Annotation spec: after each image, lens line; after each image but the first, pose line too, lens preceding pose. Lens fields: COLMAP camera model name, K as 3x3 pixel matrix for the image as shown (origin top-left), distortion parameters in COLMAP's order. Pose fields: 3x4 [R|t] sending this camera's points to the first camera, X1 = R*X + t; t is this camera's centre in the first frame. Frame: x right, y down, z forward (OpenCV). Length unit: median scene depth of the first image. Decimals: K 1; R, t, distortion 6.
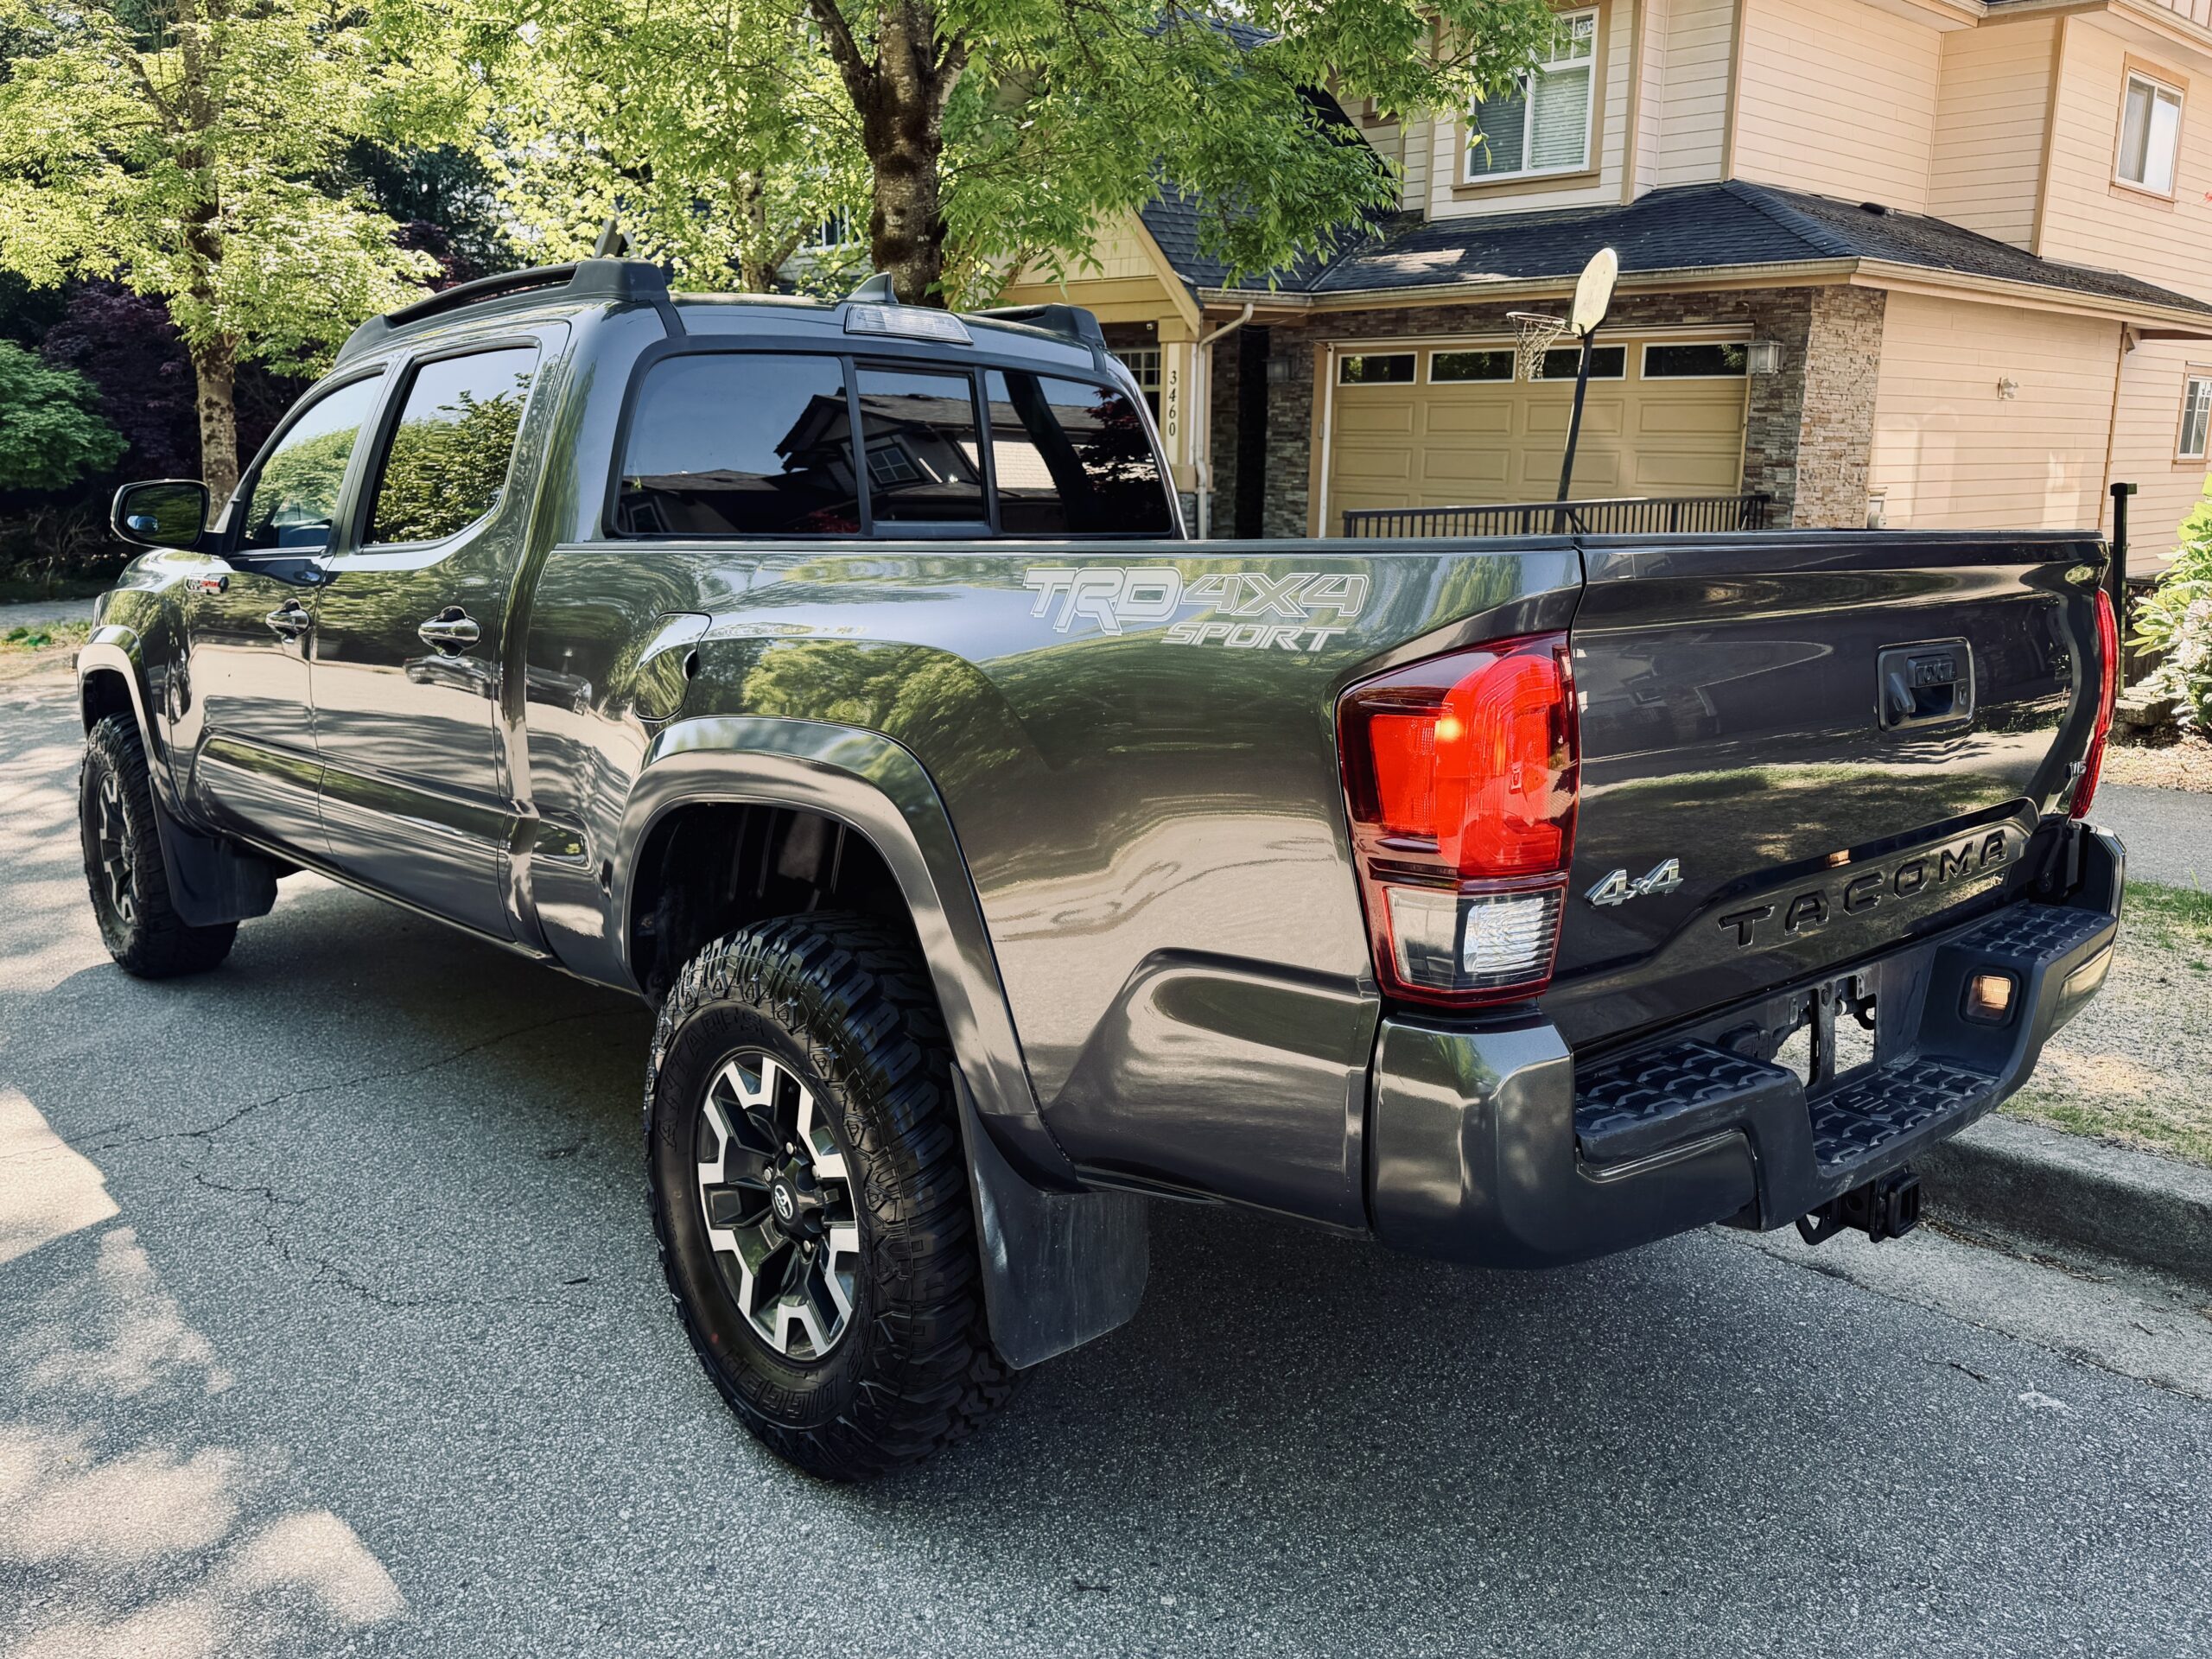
lens RADIAL K [[1669.1, 0, 1106.0], [0, 1669.1, 829.5], [0, 0, 1]] dist [0.032115, -0.039865]
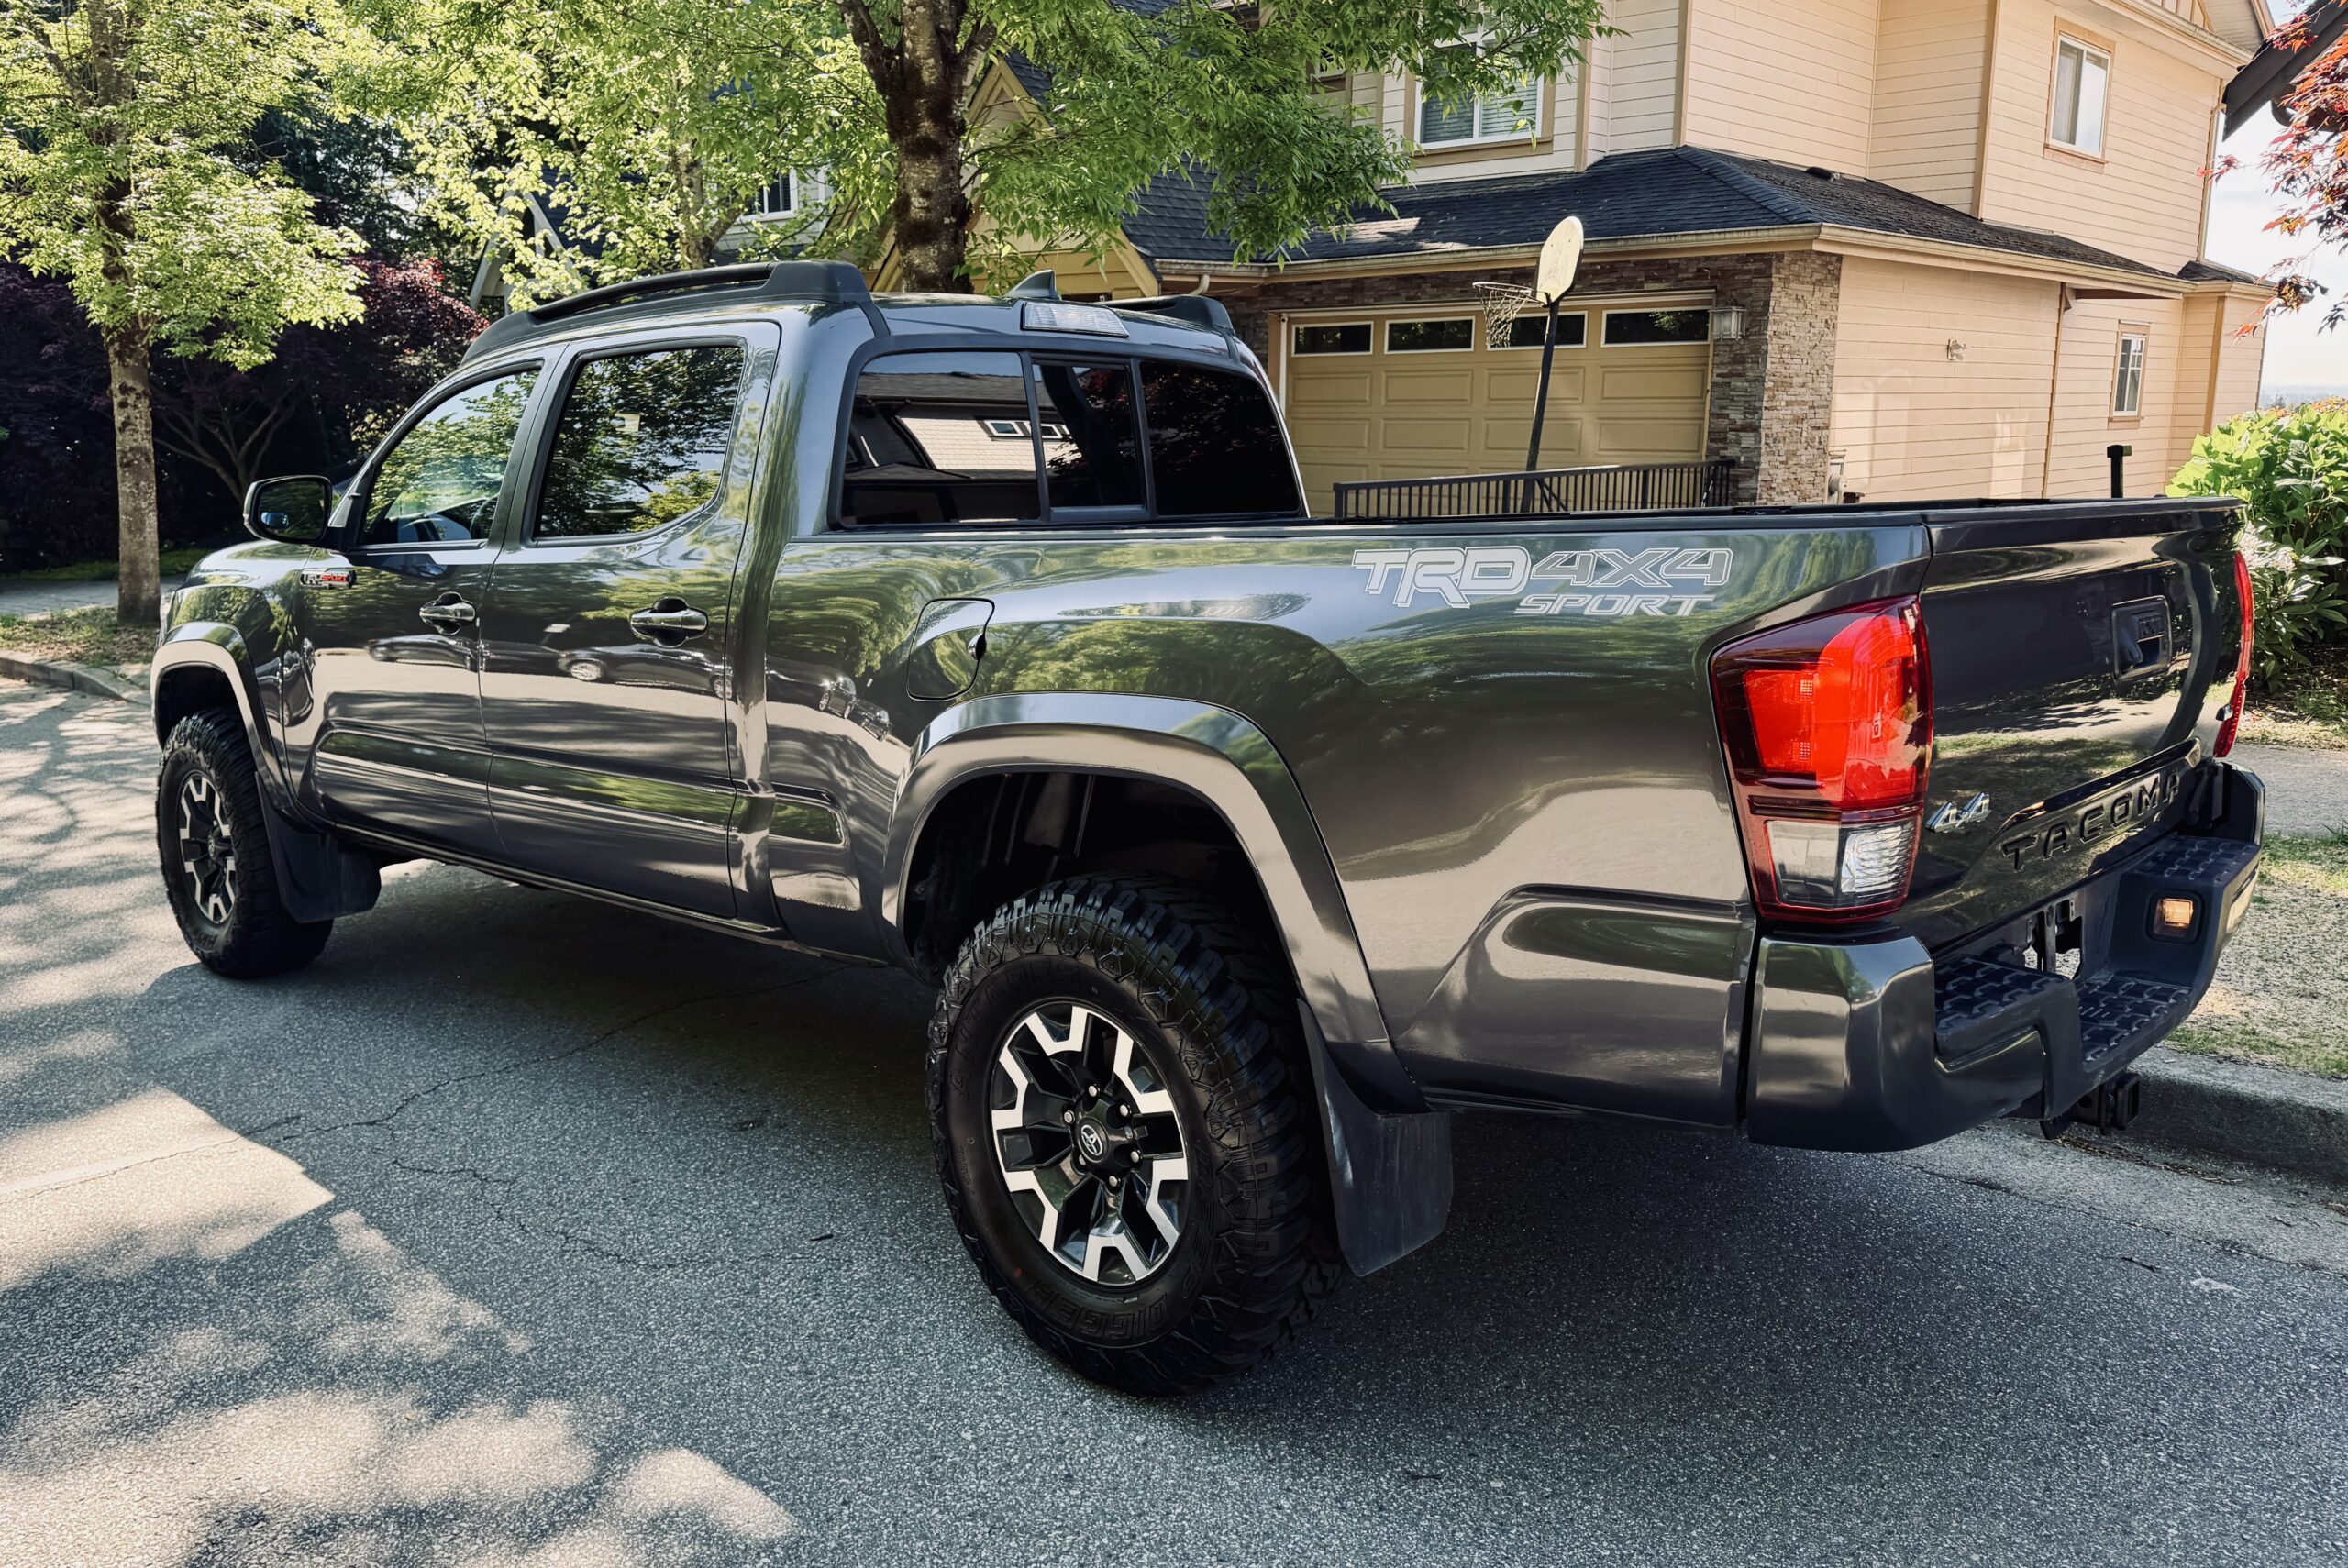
lens RADIAL K [[1724.8, 0, 1126.6], [0, 1724.8, 792.4], [0, 0, 1]] dist [0.061793, -0.083913]
pose [[0.998072, -0.026520, 0.056113, -0.071357], [0.027201, 0.999565, -0.011400, 0.003549], [-0.055787, 0.012904, 0.998359, -0.036454]]
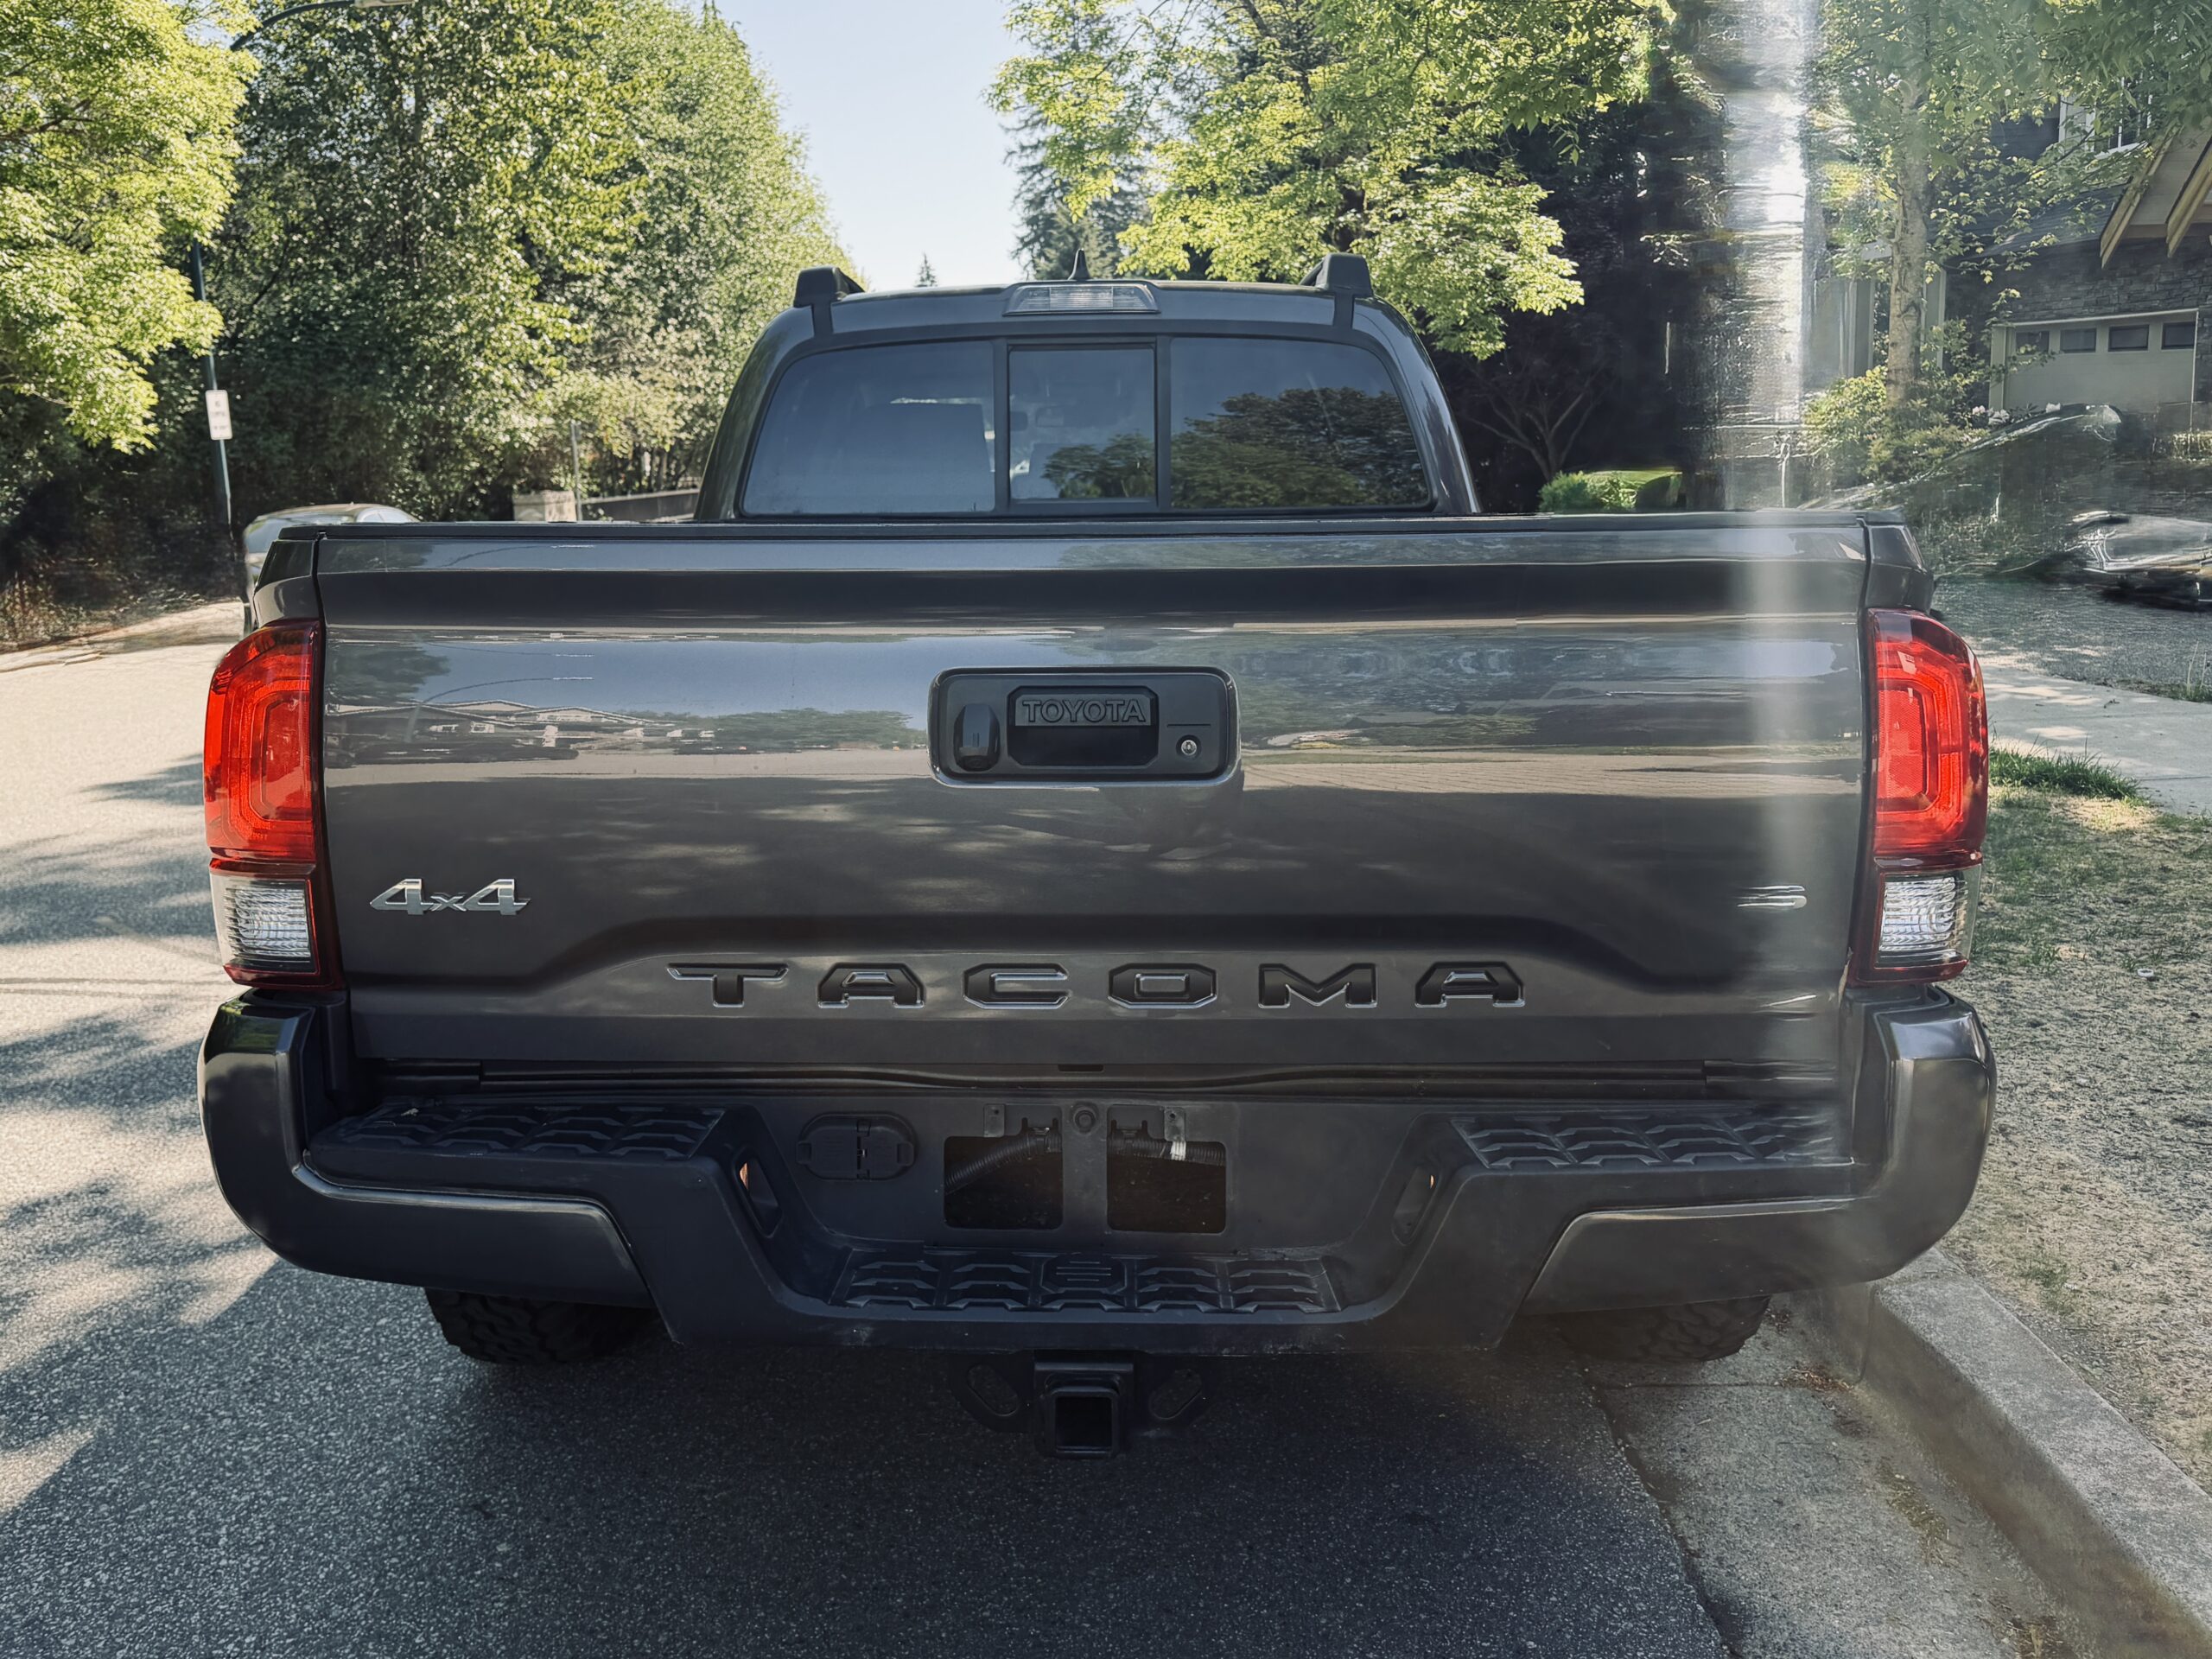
lens RADIAL K [[1788.6, 0, 1021.0], [0, 1788.6, 758.5], [0, 0, 1]] dist [0.000276, -0.008101]
pose [[0.718356, 0.093309, -0.689390, 0.277027], [-0.114234, 0.993334, 0.015415, -0.021786], [0.686233, 0.067678, 0.724226, 0.108778]]
